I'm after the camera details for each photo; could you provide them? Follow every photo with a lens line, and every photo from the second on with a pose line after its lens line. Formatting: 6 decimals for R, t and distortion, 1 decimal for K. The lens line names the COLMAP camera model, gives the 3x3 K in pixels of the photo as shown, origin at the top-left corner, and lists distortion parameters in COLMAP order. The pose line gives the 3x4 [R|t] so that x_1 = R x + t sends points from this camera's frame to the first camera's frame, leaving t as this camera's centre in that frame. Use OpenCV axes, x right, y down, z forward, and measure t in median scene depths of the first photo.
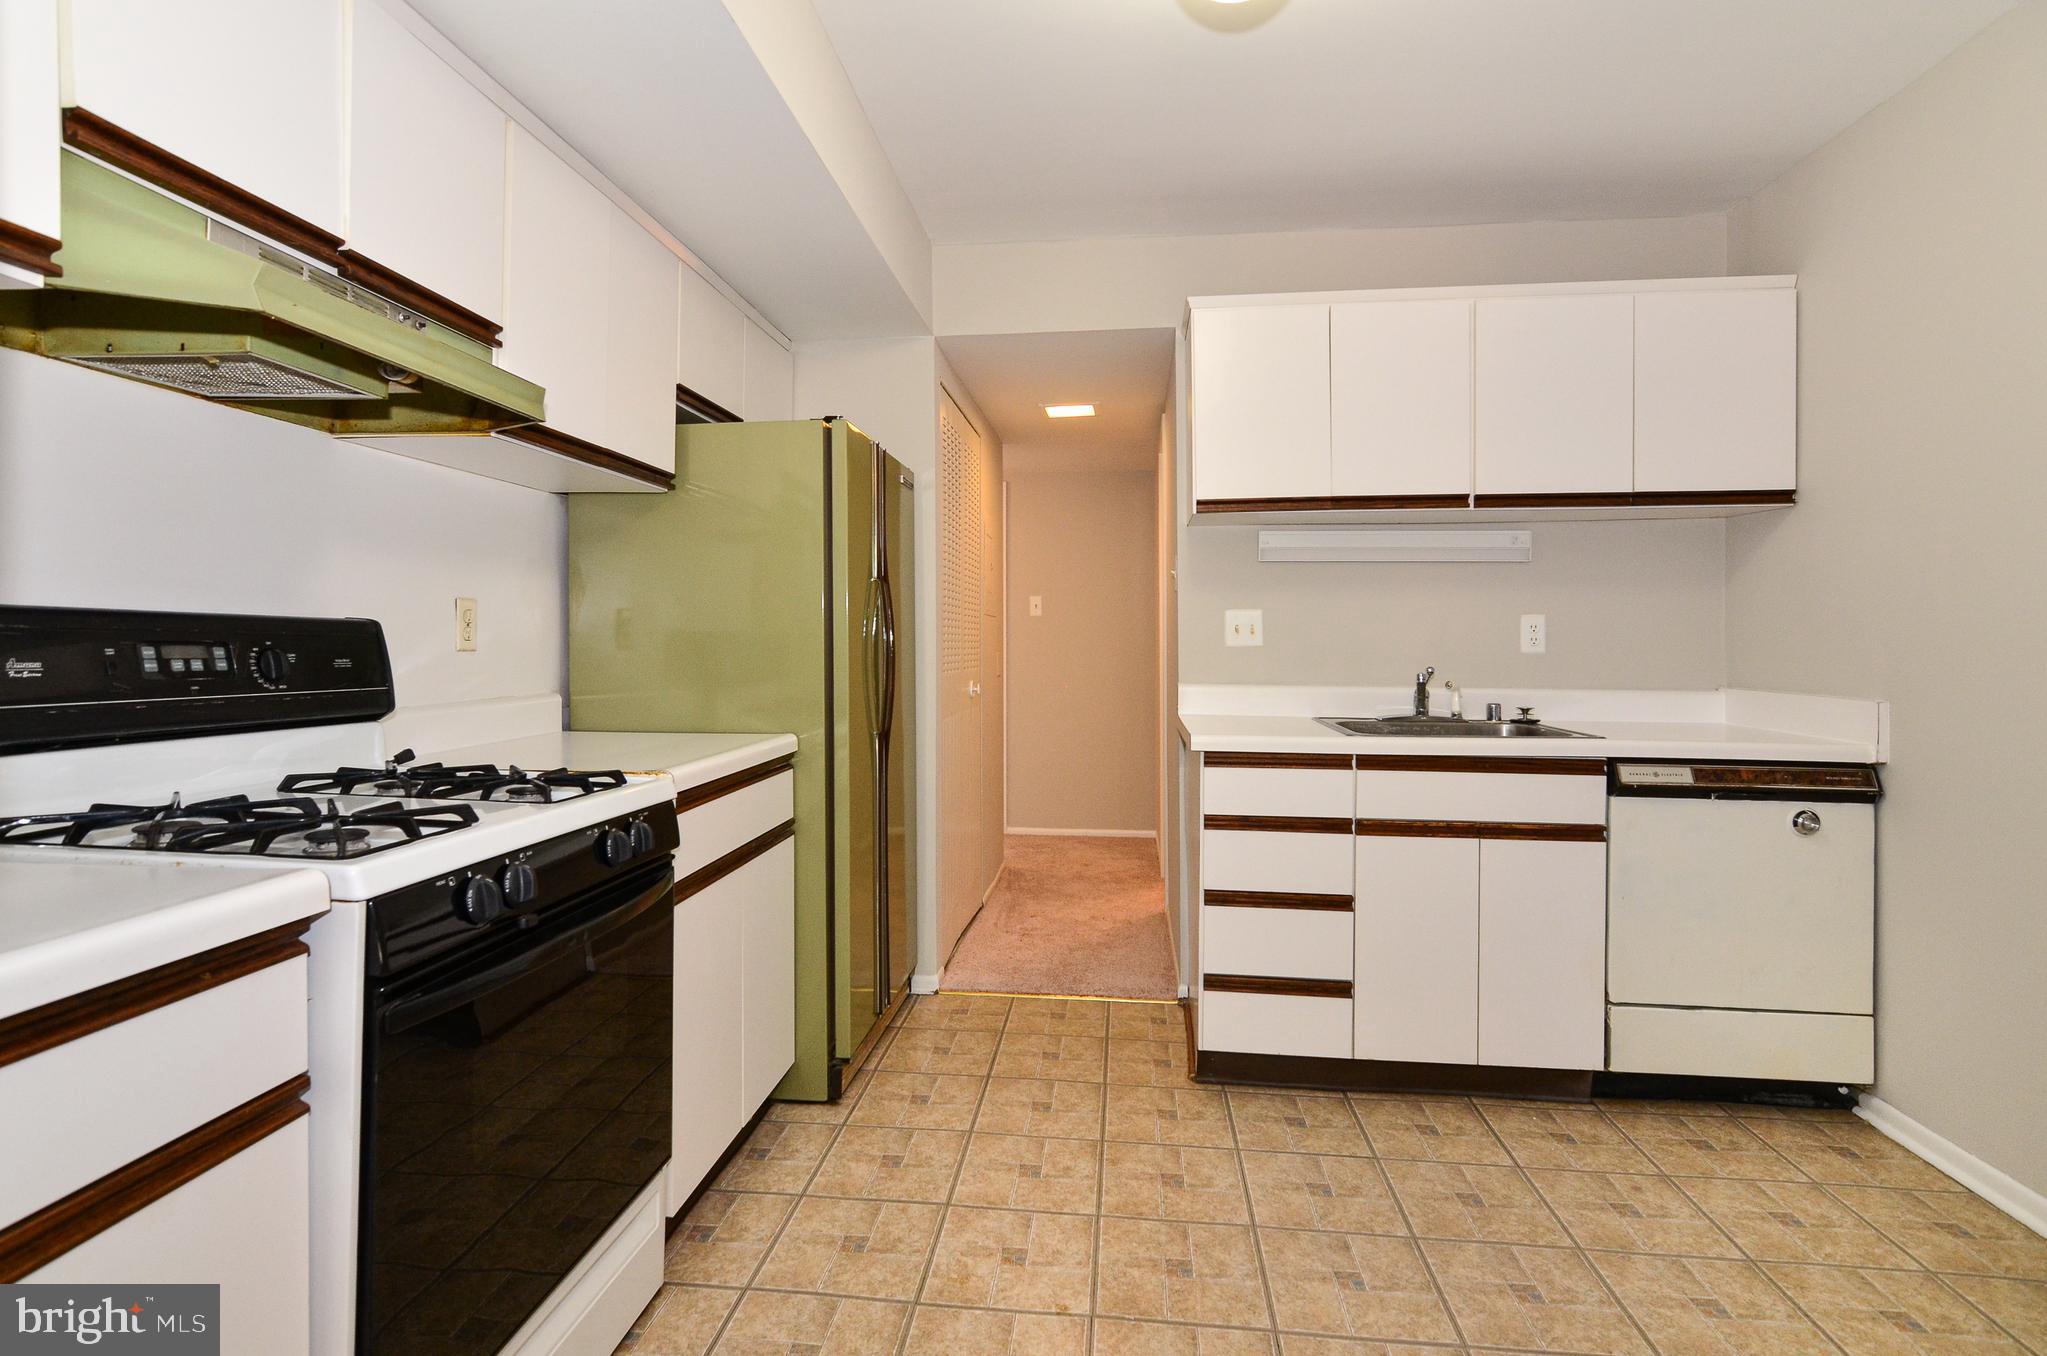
lens RADIAL K [[1033.7, 0, 1019.7], [0, 1033.7, 638.2], [0, 0, 1]] dist [-0.003284, 0.009193]
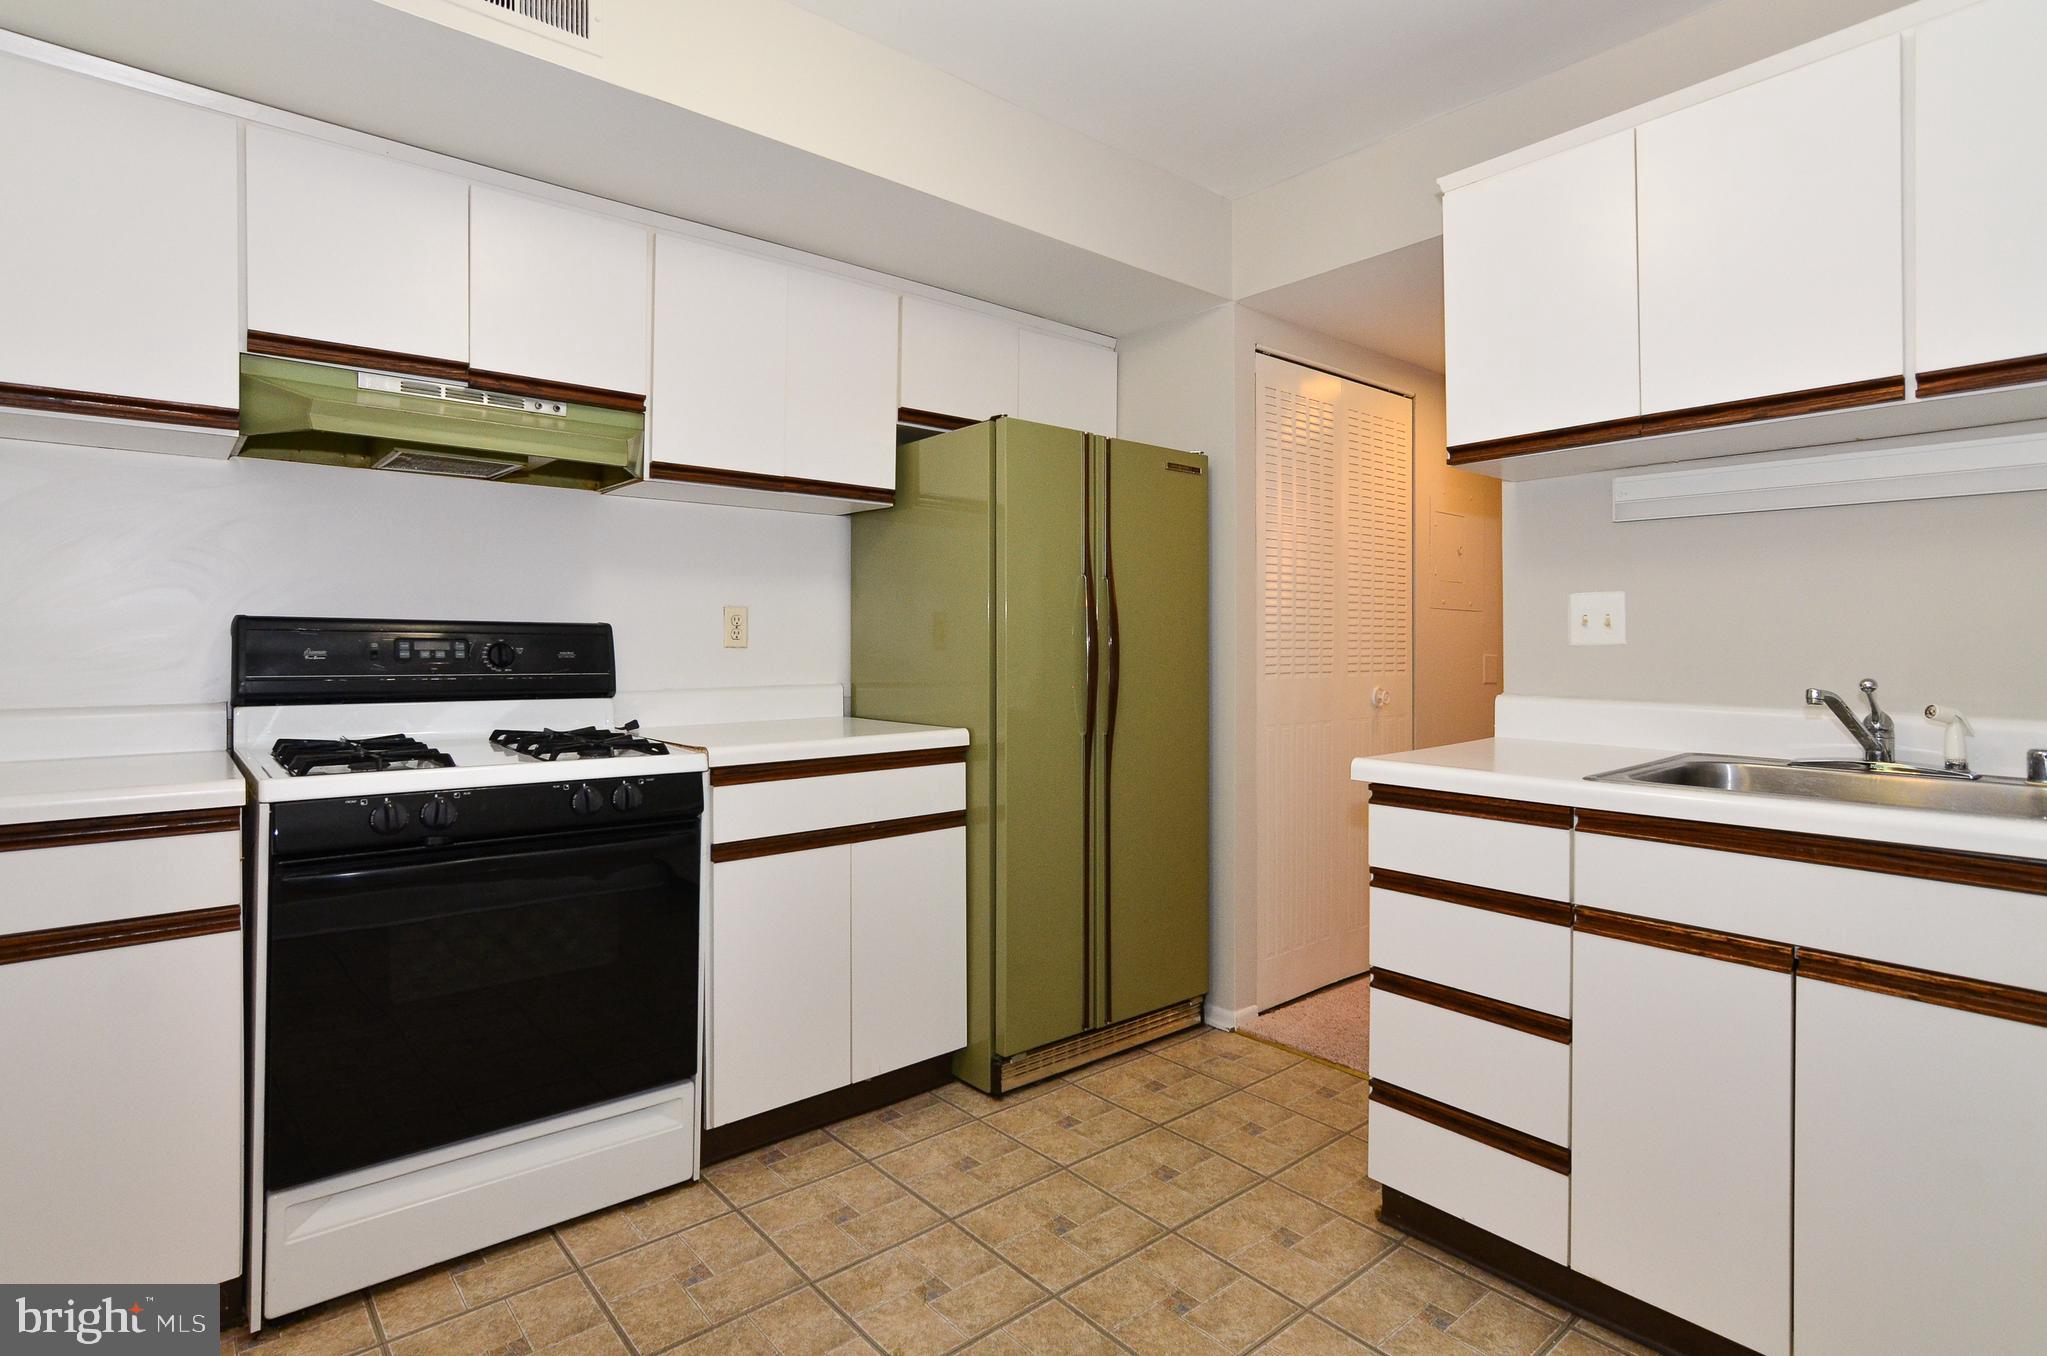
lens RADIAL K [[1045.5, 0, 1021.1], [0, 1045.5, 641.9], [0, 0, 1]] dist [-0.002893, 0.001124]
pose [[0.721743, -0.002993, -0.692154, 0.540615], [0.002528, 0.999995, -0.001688, 0.007365], [0.692156, -0.000532, 0.721747, 0.280549]]
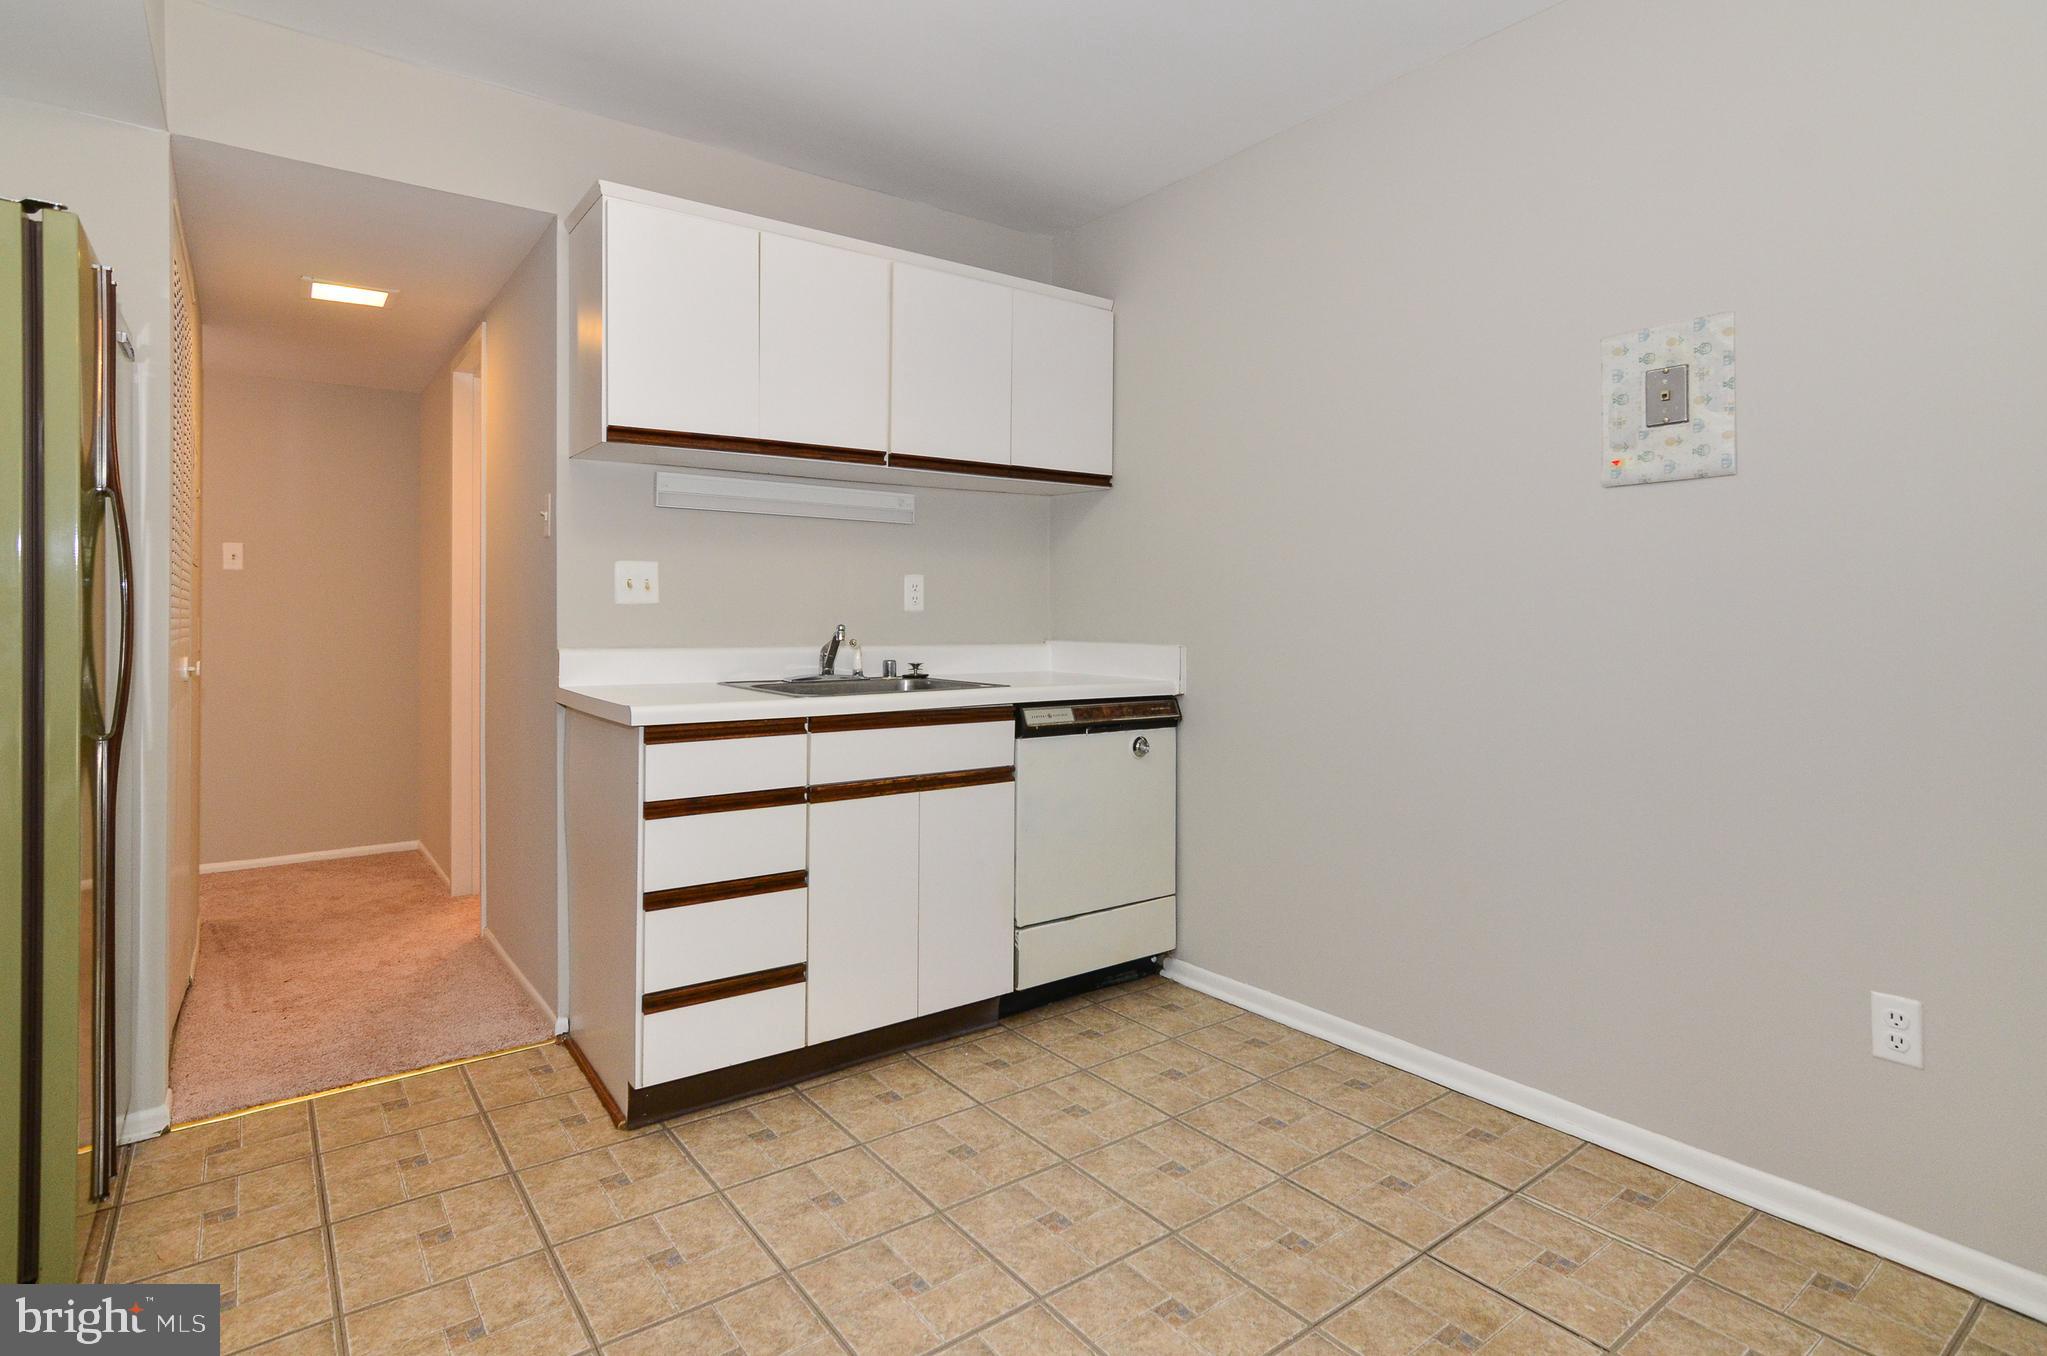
lens RADIAL K [[1046.2, 0, 1023.8], [0, 1046.2, 598.9], [0, 0, 1]] dist [-0.002617, 0.007259]
pose [[0.732864, 0.007841, 0.680330, -0.177947], [0.000151, 0.999932, -0.011688, 0.017524], [-0.680375, 0.008669, 0.732813, 0.180981]]
